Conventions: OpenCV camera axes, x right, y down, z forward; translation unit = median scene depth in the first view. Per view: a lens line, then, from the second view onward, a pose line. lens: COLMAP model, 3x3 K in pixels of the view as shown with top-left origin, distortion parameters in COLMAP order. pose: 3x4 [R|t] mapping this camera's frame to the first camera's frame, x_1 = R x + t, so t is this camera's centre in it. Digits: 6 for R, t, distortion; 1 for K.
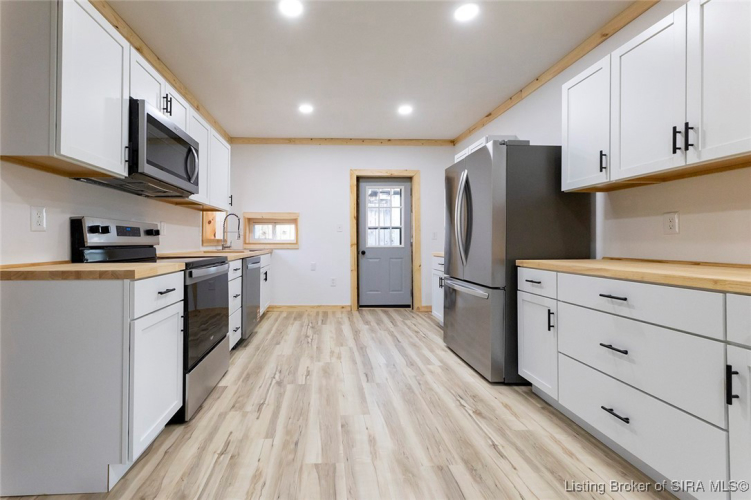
lens RADIAL K [[305.4, 0, 373.4], [0, 305.4, 239.0], [0, 0, 1]] dist [-0.000441, -0.000062]
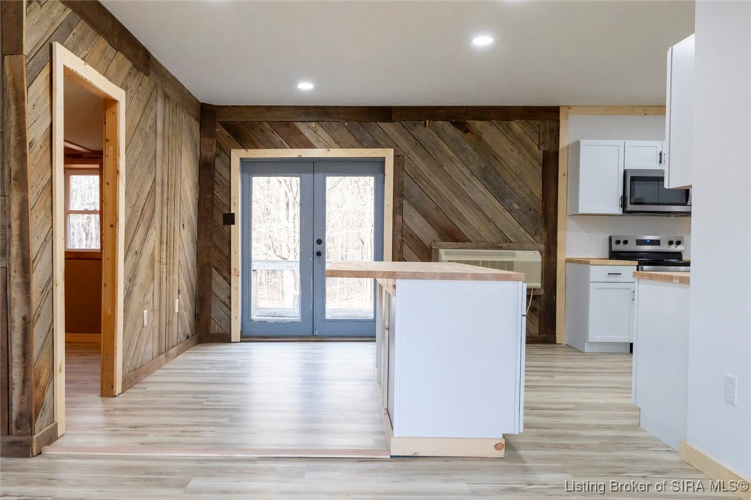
lens RADIAL K [[563.2, 0, 371.4], [0, 563.2, 264.4], [0, 0, 1]] dist [0.000400, -0.001429]
pose [[-0.142045, 0.025176, -0.989540, 1.356818], [-0.000782, 0.999673, 0.025547, 0.008567], [0.989860, 0.004403, -0.141979, -0.009077]]
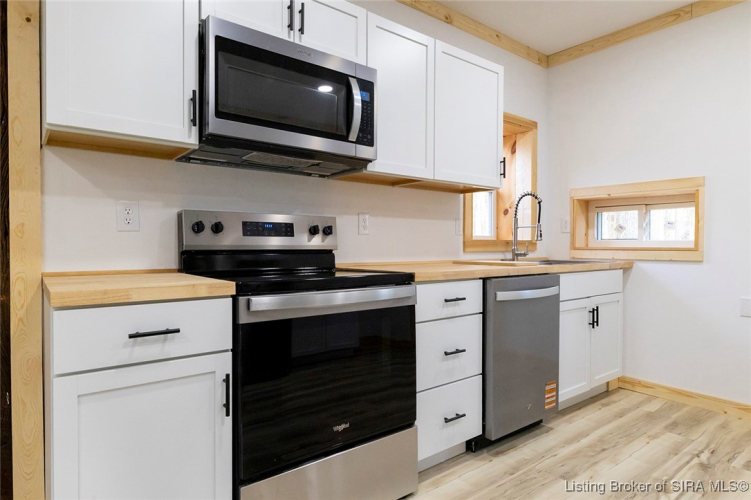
lens RADIAL K [[437.0, 0, 361.8], [0, 437.0, 246.1], [0, 0, 1]] dist [-0.001058, -0.000372]
pose [[0.479507, 0.003319, -0.877532, 0.089913], [0.006123, 0.999956, 0.007128, 0.003979], [0.877517, -0.008791, 0.479466, 0.416873]]
